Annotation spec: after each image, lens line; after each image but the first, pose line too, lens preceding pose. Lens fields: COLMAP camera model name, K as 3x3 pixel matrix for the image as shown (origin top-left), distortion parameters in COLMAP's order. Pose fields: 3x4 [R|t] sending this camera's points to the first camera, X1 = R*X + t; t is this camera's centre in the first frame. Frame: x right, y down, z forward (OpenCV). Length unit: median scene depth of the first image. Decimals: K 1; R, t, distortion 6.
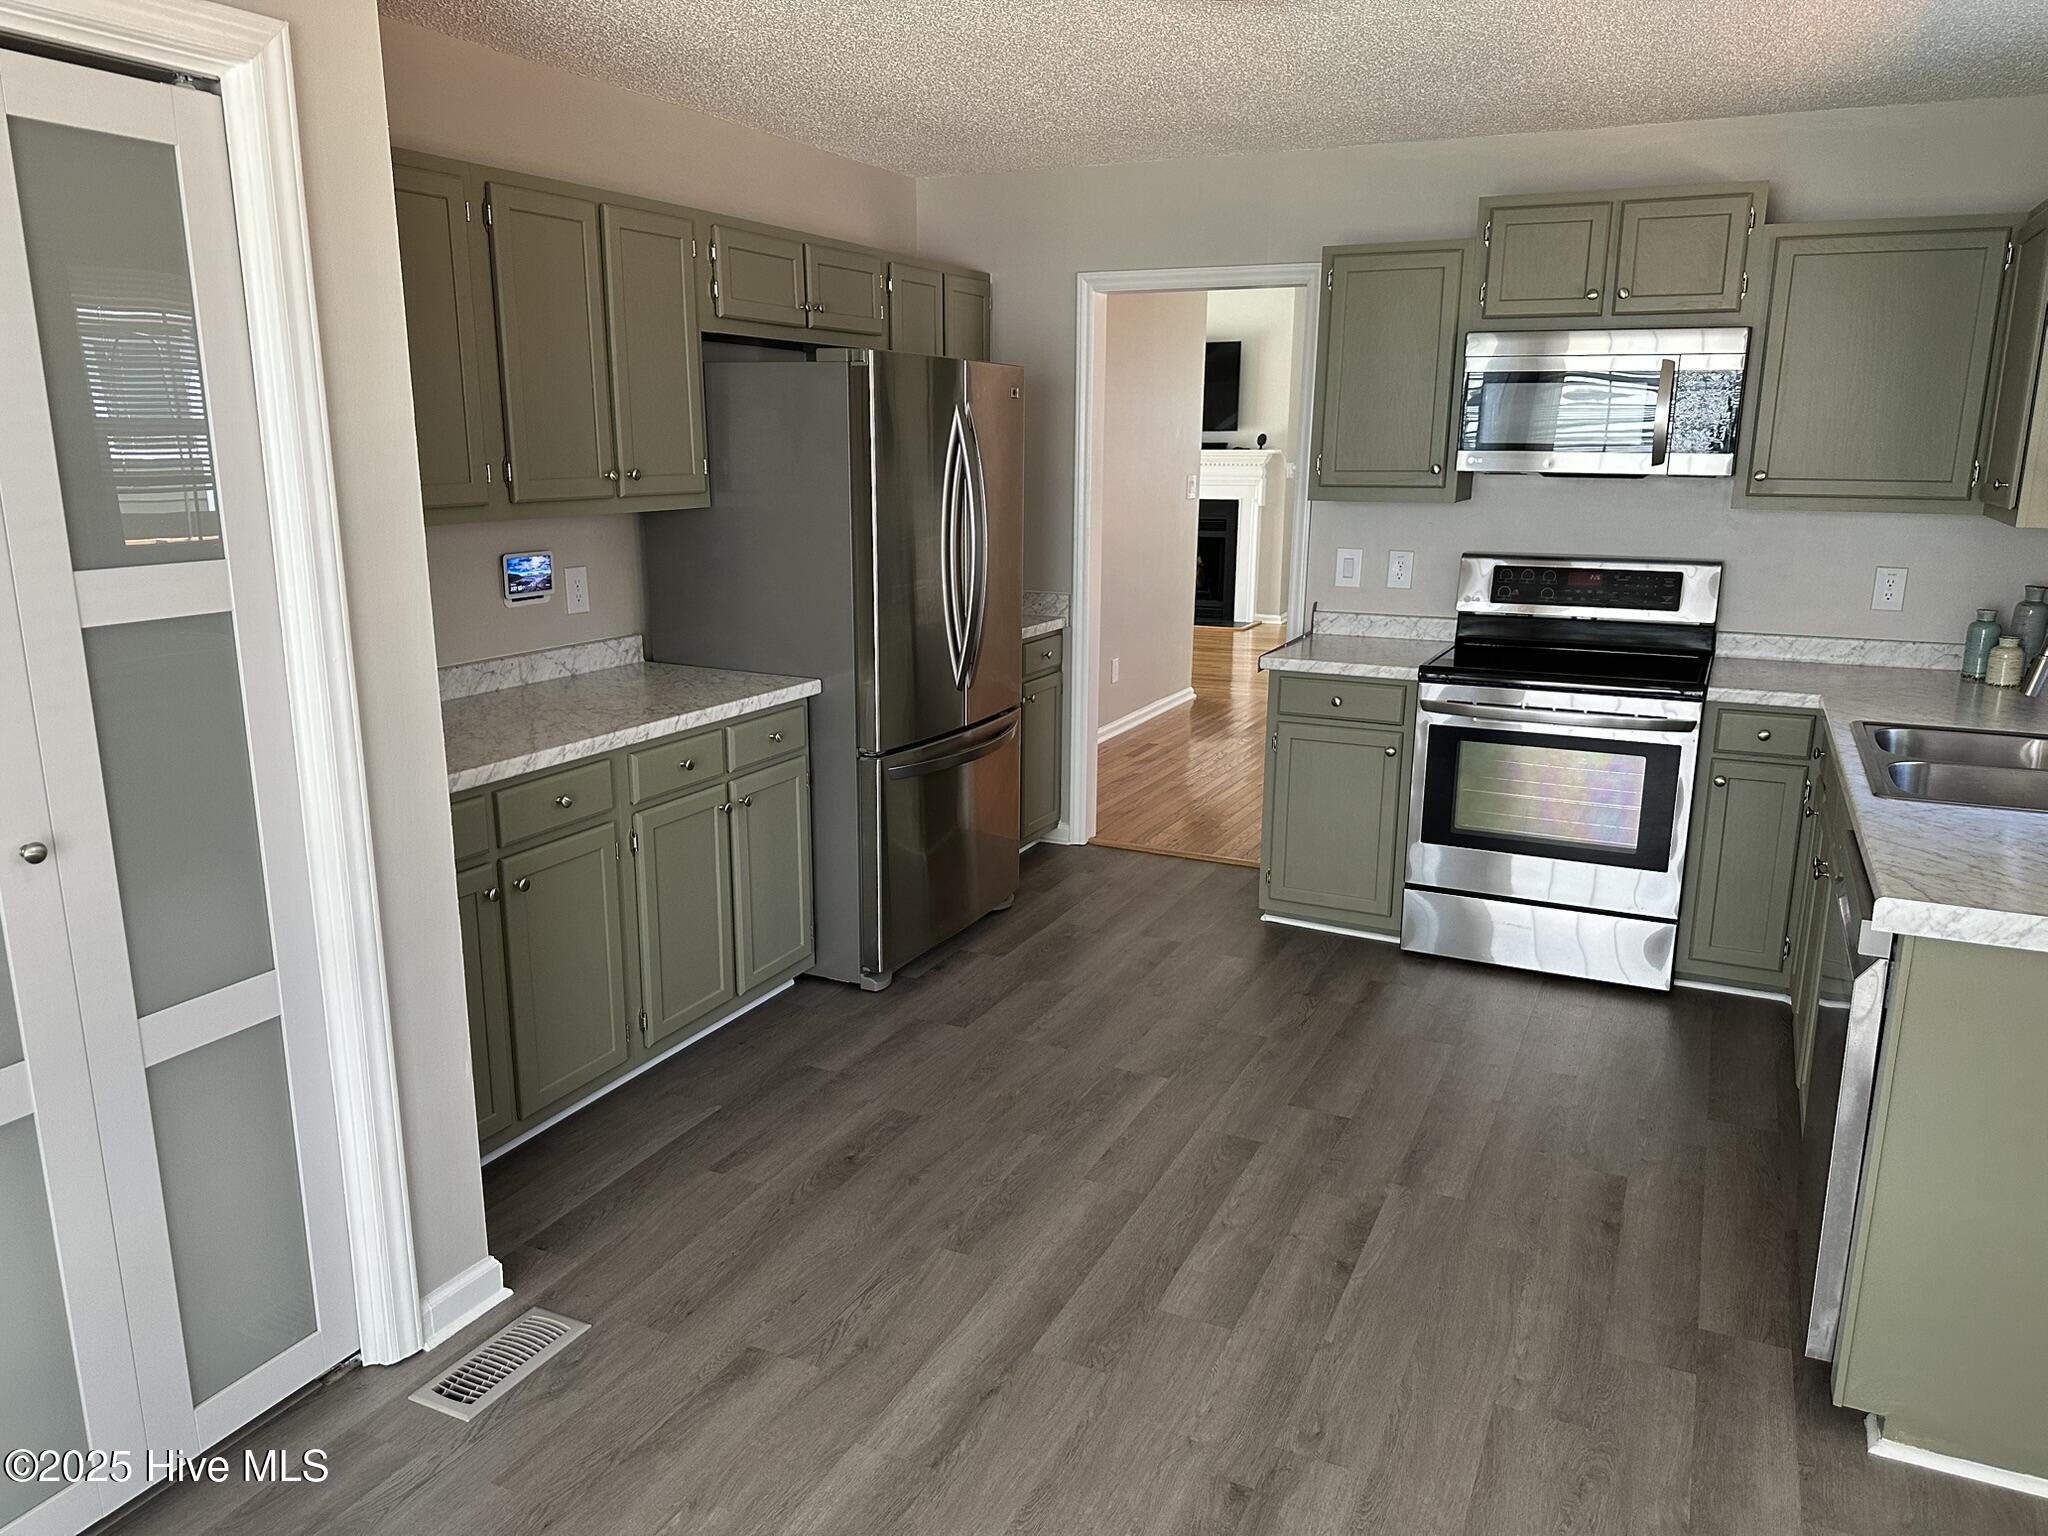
lens RADIAL K [[1433.2, 0, 1024.0], [0, 1433.2, 768.0], [0, 0, 1]] dist [0.040163, -0.064134]
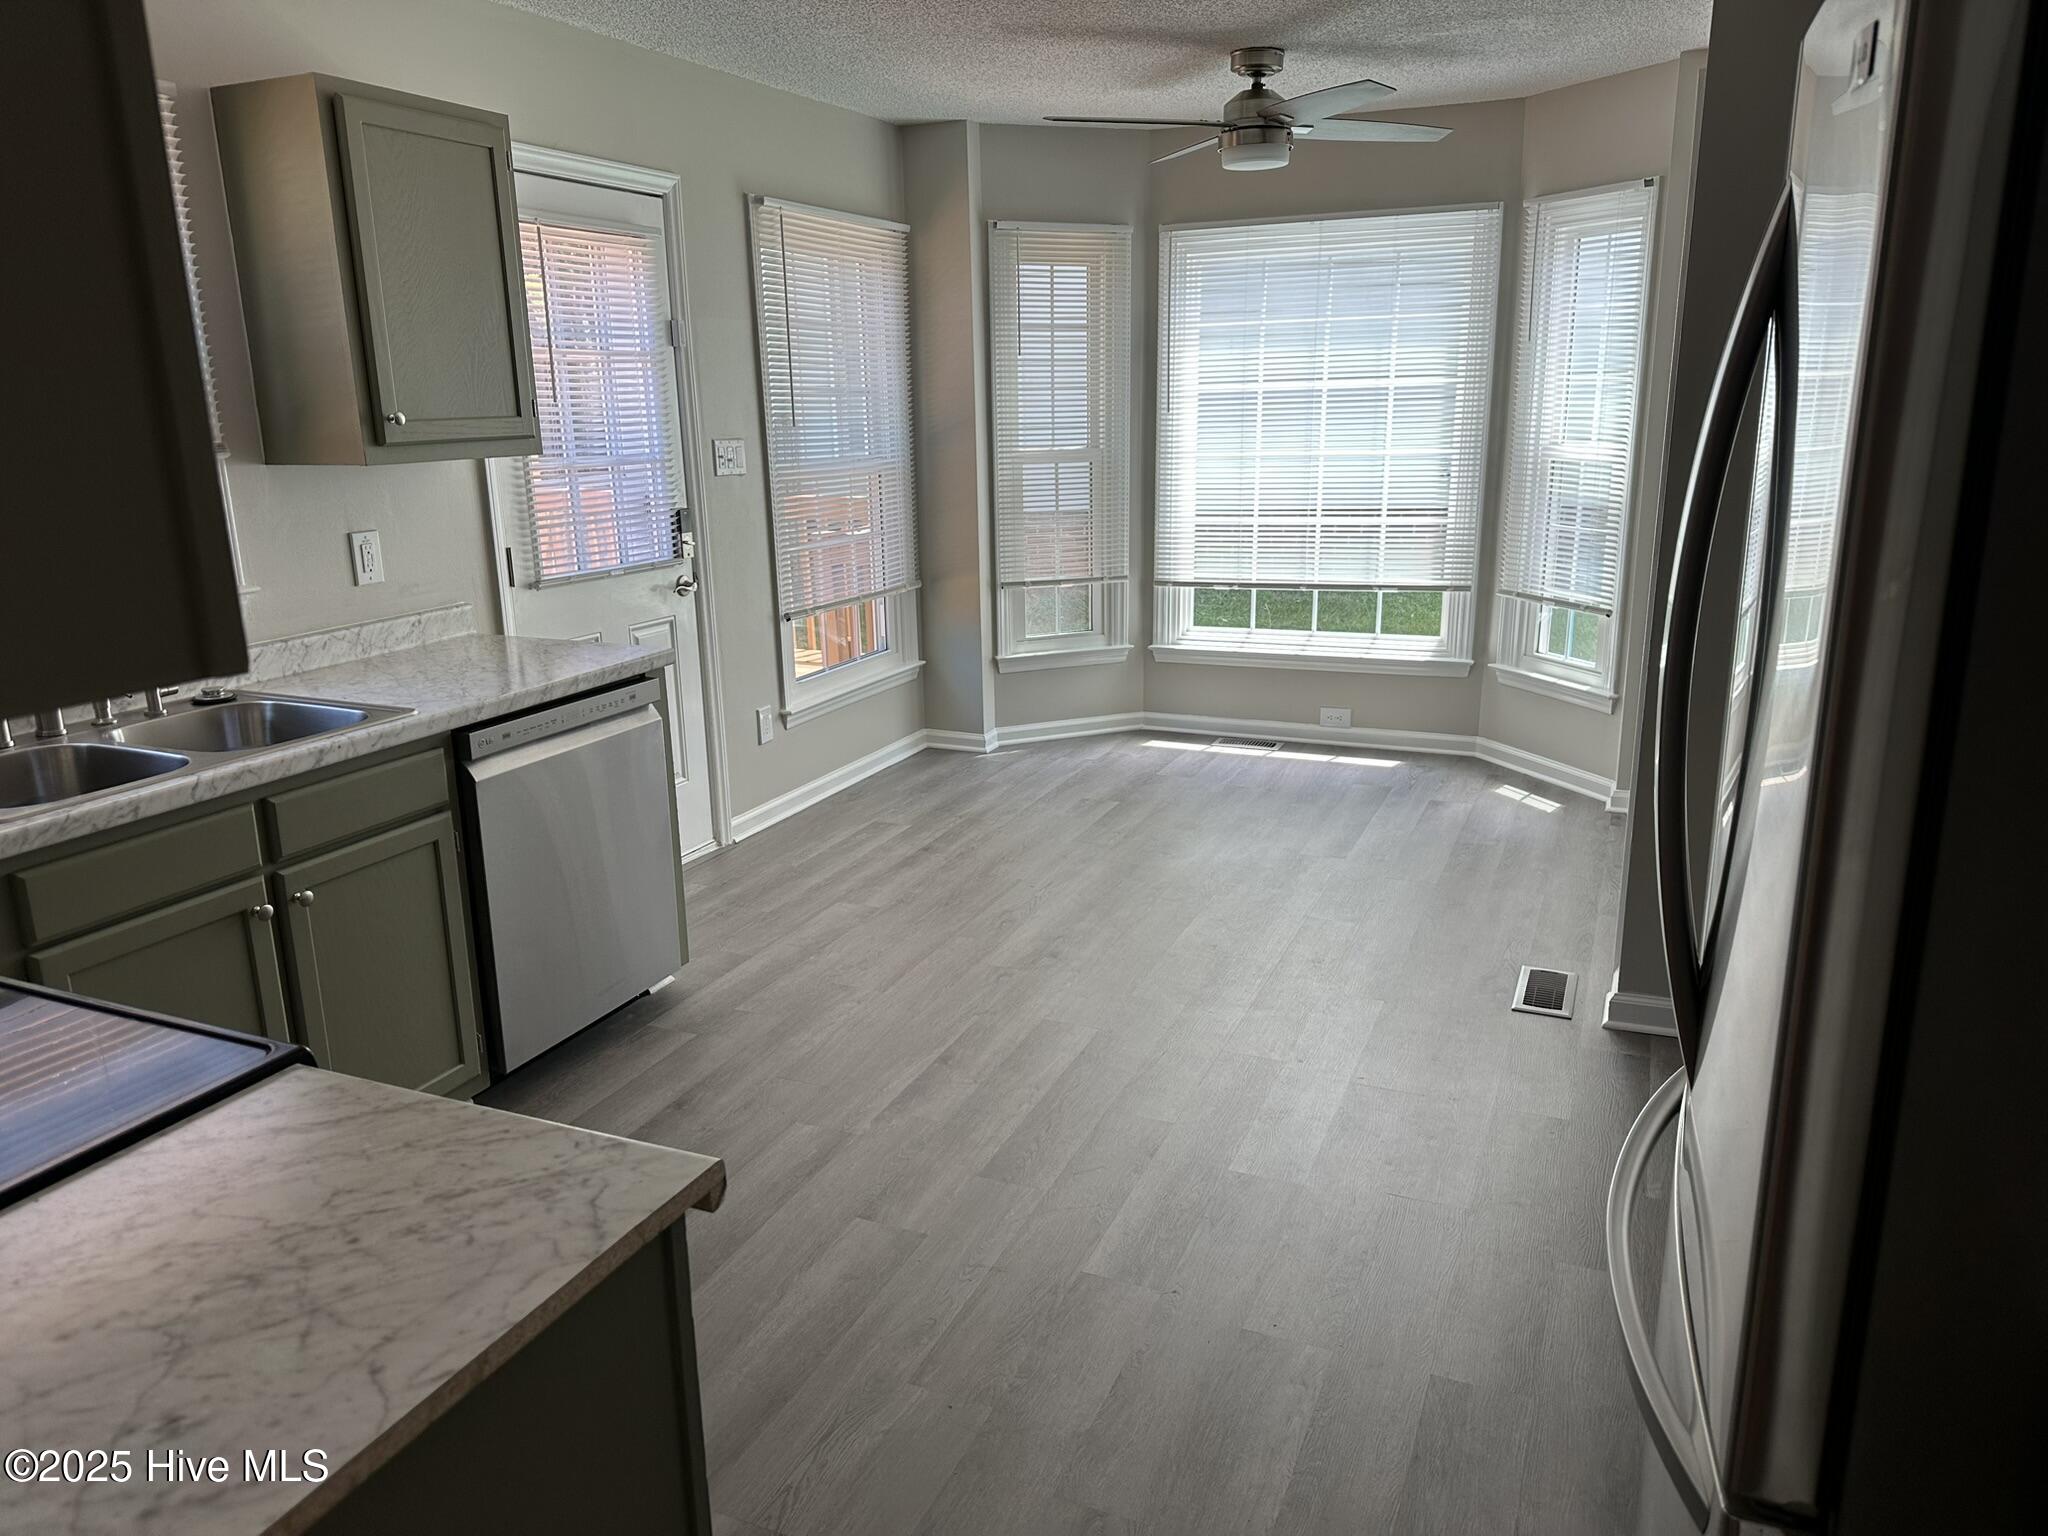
lens RADIAL K [[1422.0, 0, 1025.5], [0, 1422.0, 779.2], [0, 0, 1]] dist [0.080917, -0.099393]
pose [[-0.999335, 0.015505, -0.032993, 0.182459], [-0.002136, 0.878576, 0.477598, -0.412500], [0.036392, 0.477351, -0.877959, 1.862227]]
